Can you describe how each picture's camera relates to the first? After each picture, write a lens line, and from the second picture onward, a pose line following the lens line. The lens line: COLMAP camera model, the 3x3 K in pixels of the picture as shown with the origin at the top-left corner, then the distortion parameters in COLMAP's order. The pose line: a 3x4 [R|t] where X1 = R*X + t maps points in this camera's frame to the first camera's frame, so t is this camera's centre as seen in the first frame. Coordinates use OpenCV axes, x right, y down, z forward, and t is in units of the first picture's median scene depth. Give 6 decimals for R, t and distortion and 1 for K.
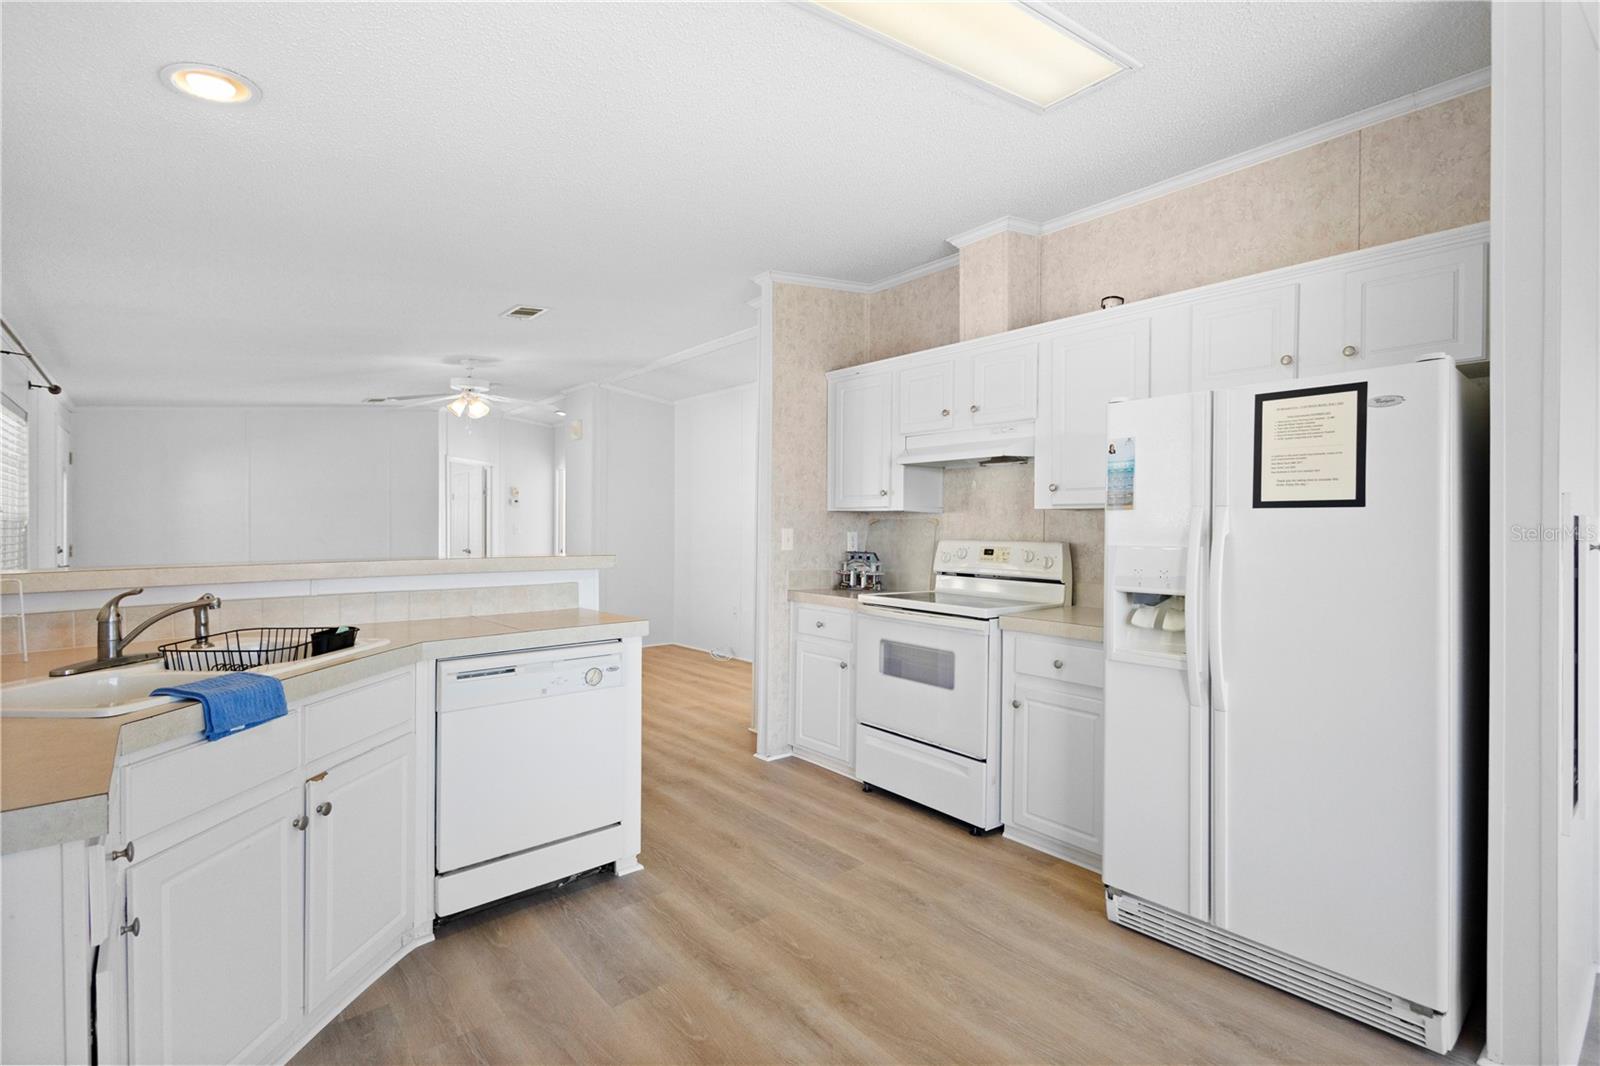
lens RADIAL K [[734.5, 0, 807.0], [0, 734.5, 523.0], [0, 0, 1]] dist [0.006679, -0.001572]
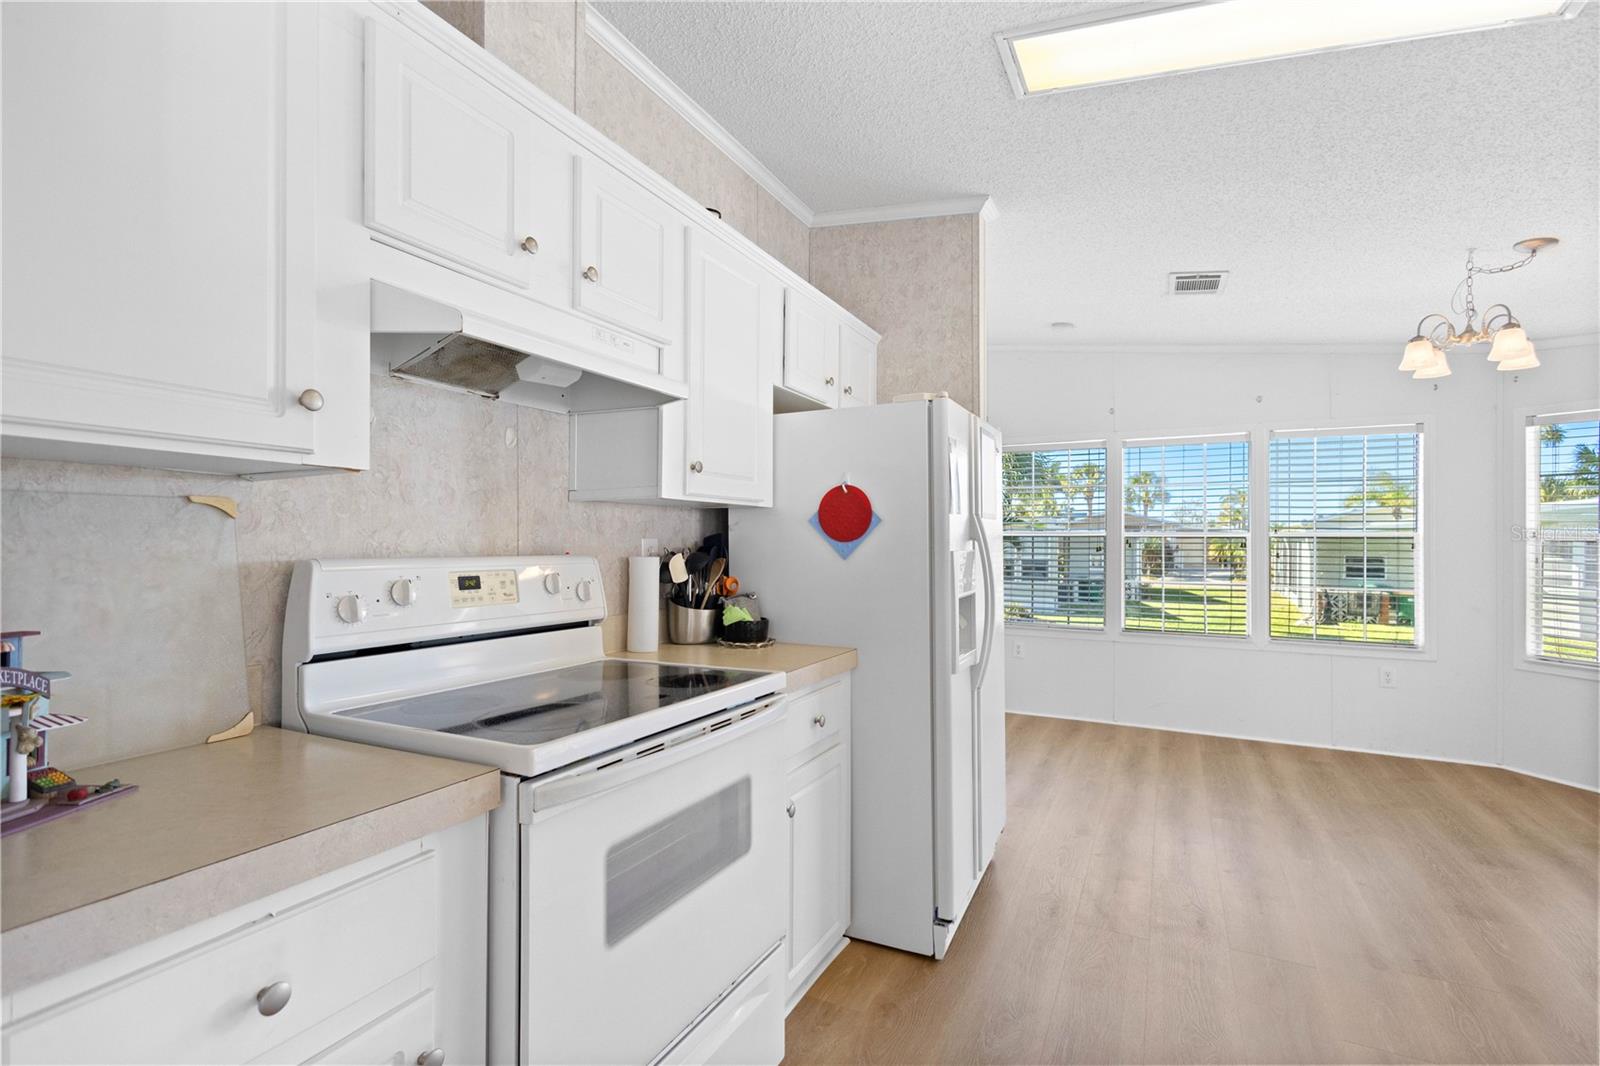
lens RADIAL K [[734.5, 0, 800.0], [0, 734.5, 533.9], [0, 0, 1]] dist [0.006679, -0.001572]
pose [[-0.379263, 0.003627, 0.925282, -0.245079], [-0.000529, 0.999991, -0.004137, 0.011921], [-0.925289, -0.002058, -0.379258, 1.015259]]
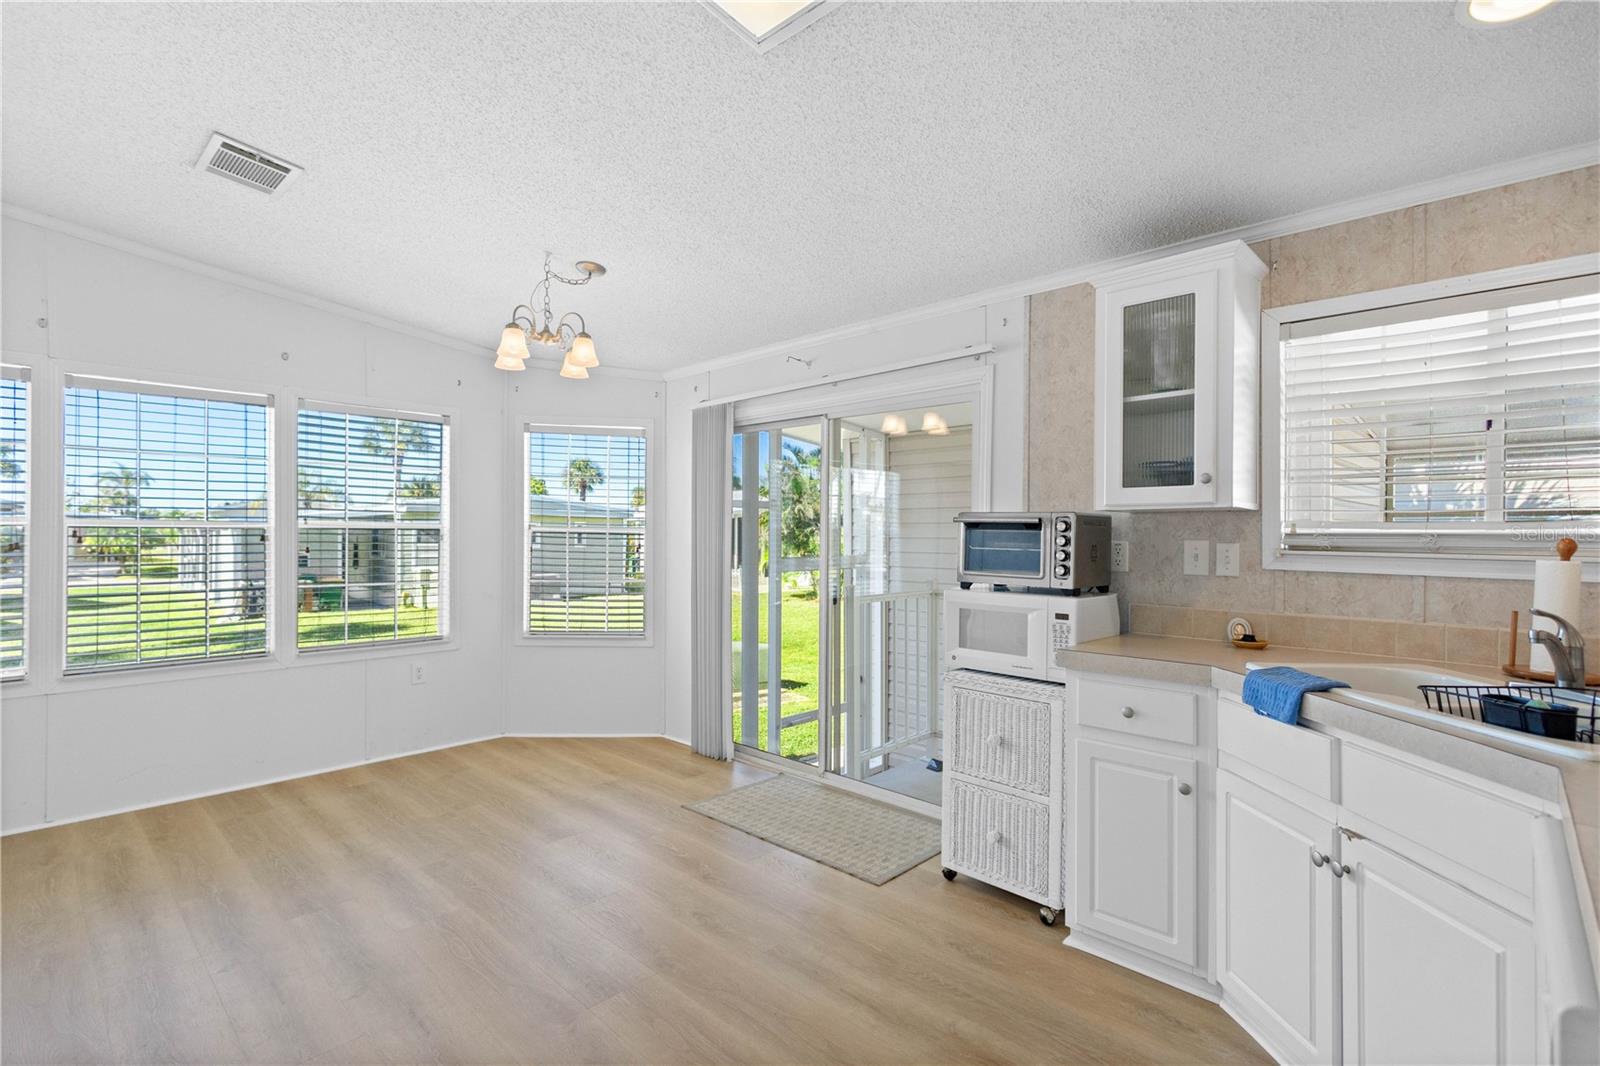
lens RADIAL K [[734.5, 0, 798.9], [0, 734.5, 534.4], [0, 0, 1]] dist [0.006679, -0.001572]
pose [[-0.994728, -0.006186, -0.102357, 0.027810], [-0.006866, 0.999957, 0.006288, 0.009064], [0.102314, 0.006958, -0.994728, 0.889695]]
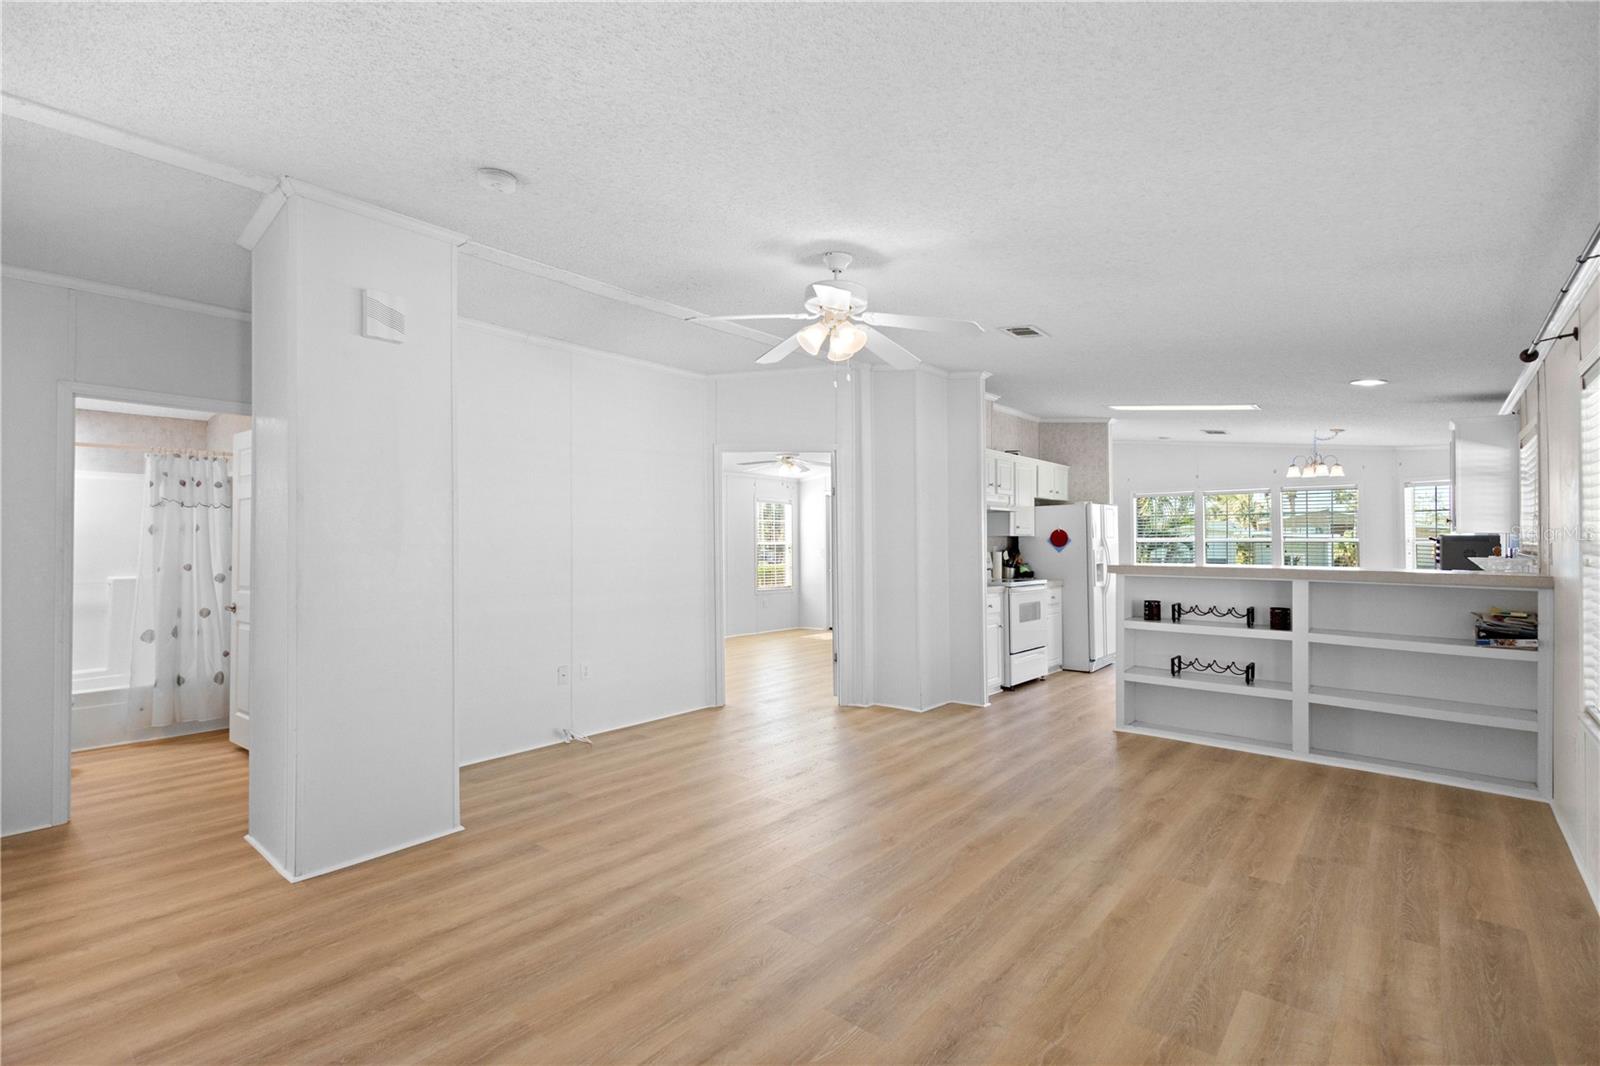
lens RADIAL K [[734.5, 0, 796.4], [0, 734.5, 532.5], [0, 0, 1]] dist [0.006679, -0.001572]
pose [[-0.149517, 0.011229, 0.988695, -1.612933], [0.008240, 0.999915, -0.010111, -0.009473], [-0.988725, 0.006635, -0.149597, 1.781953]]
